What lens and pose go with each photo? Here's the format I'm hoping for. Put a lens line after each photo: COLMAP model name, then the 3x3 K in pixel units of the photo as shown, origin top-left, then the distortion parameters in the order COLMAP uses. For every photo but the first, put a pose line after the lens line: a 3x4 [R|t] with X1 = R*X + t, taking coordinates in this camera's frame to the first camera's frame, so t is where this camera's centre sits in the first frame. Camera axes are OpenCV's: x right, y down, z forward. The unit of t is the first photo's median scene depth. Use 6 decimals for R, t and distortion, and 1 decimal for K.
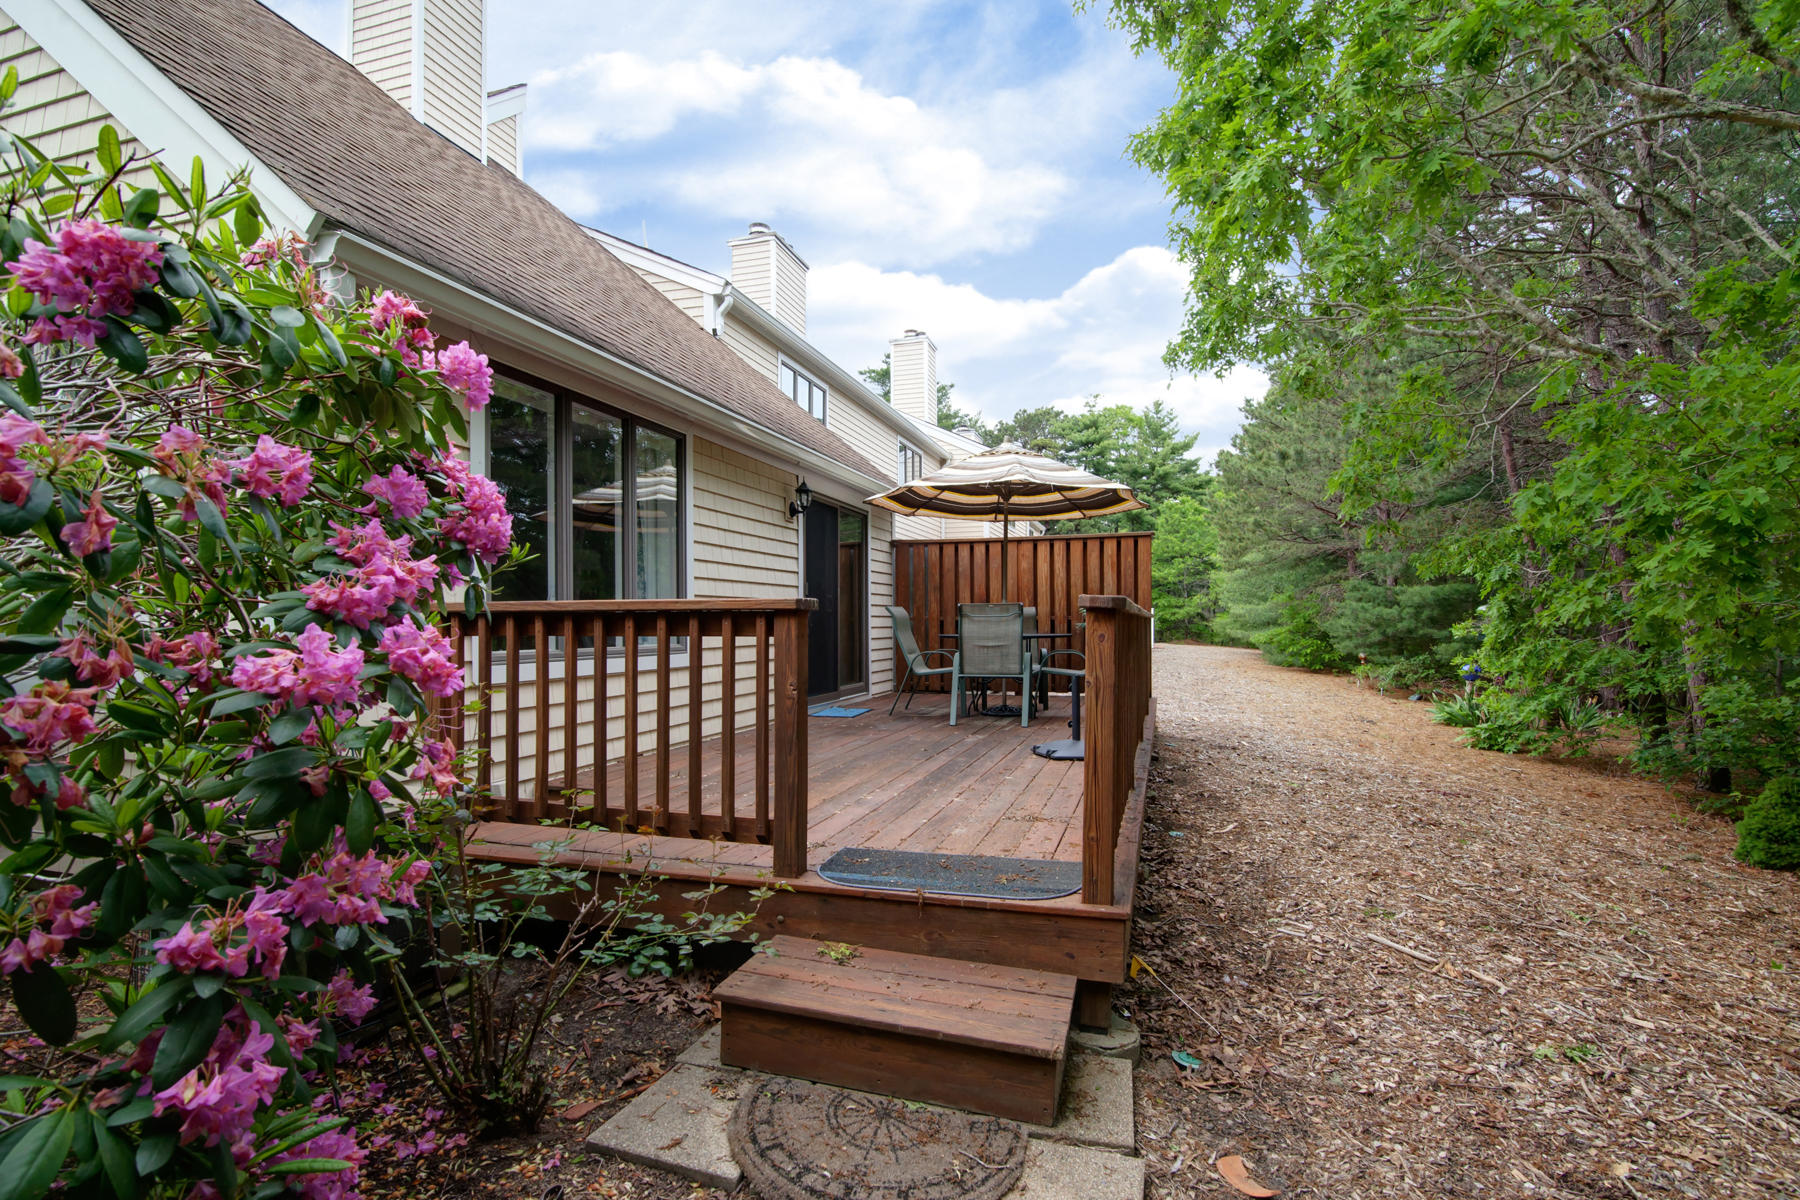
lens RADIAL K [[873.5, 0, 867.9], [0, 873.5, 615.3], [0, 0, 1]] dist [-0.016761, -0.000115]
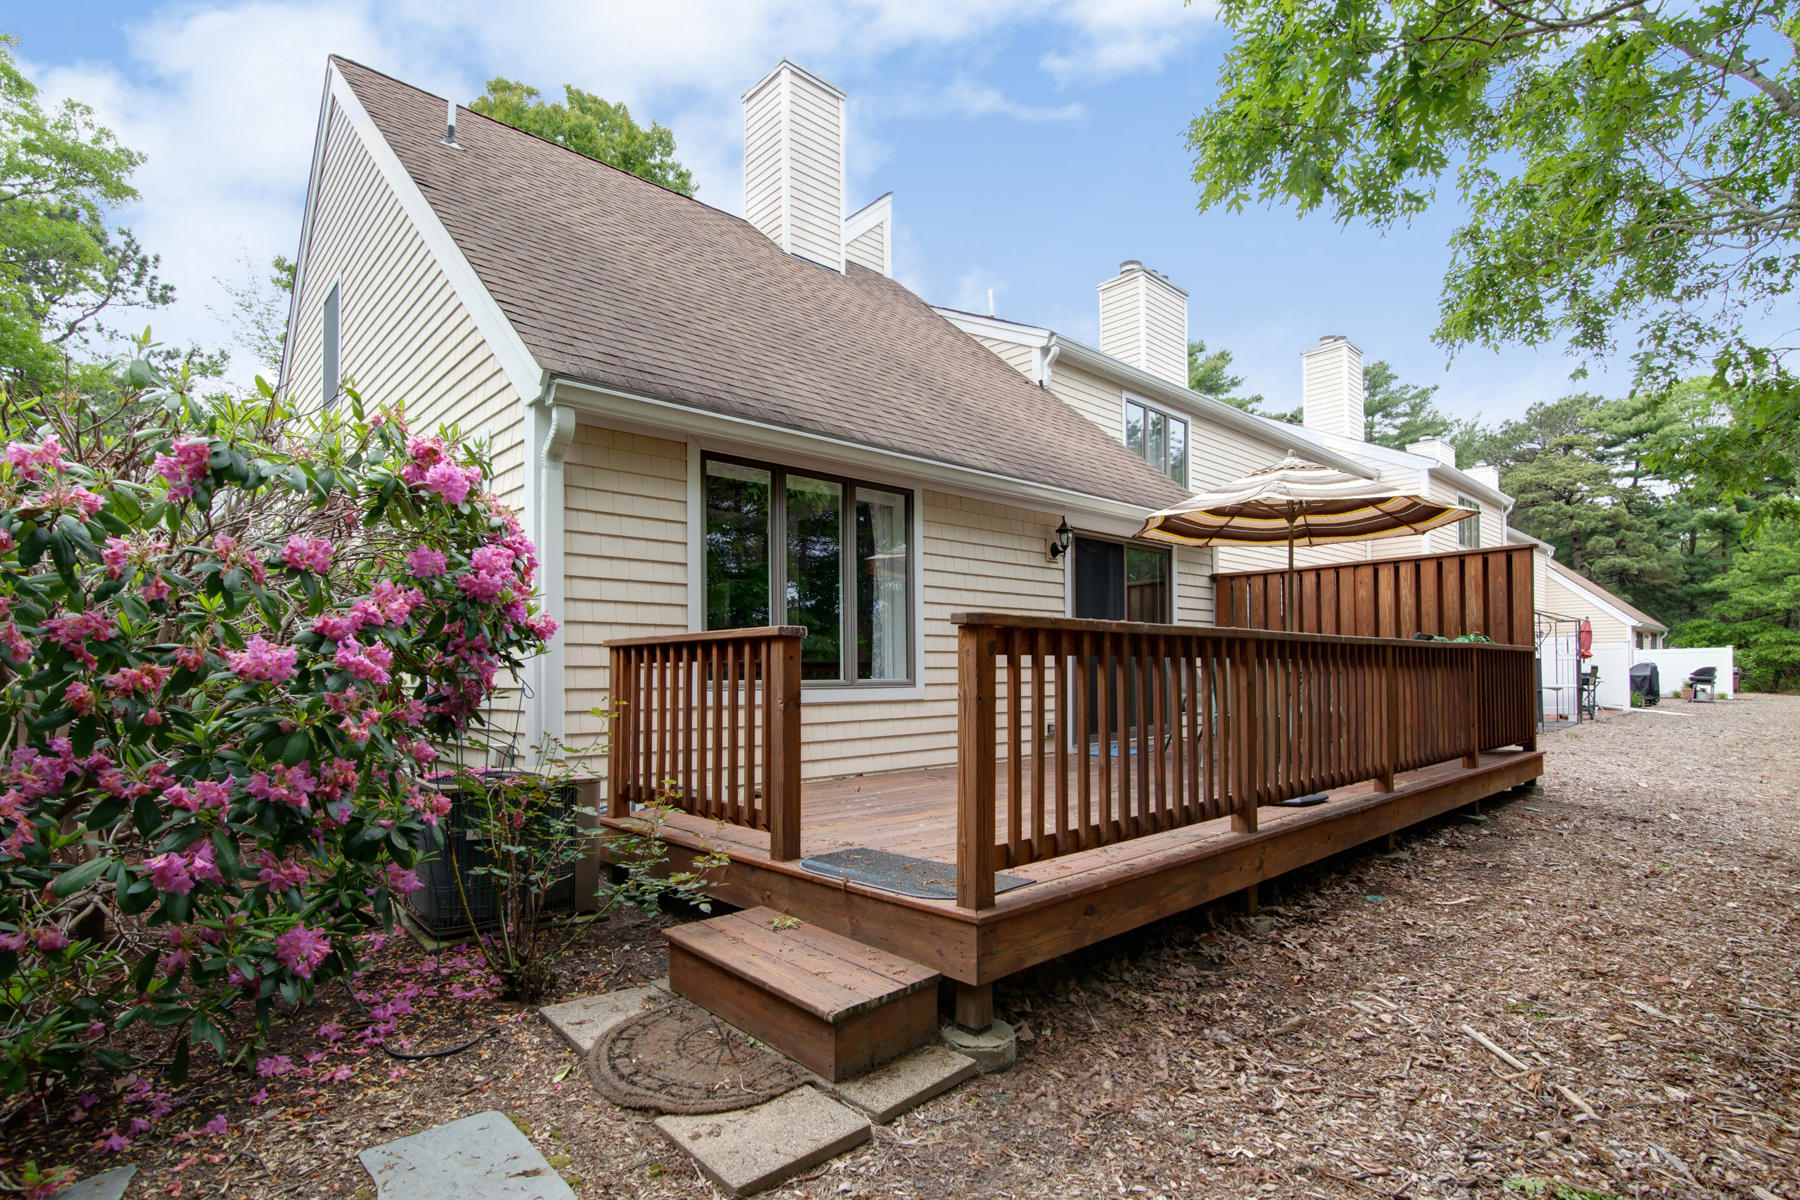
lens RADIAL K [[873.5, 0, 864.9], [0, 873.5, 654.1], [0, 0, 1]] dist [-0.016761, -0.000115]
pose [[0.860945, -0.015687, -0.508455, 0.392701], [0.009015, 0.999838, -0.015582, 0.024067], [0.508617, 0.008831, 0.860947, 0.020459]]
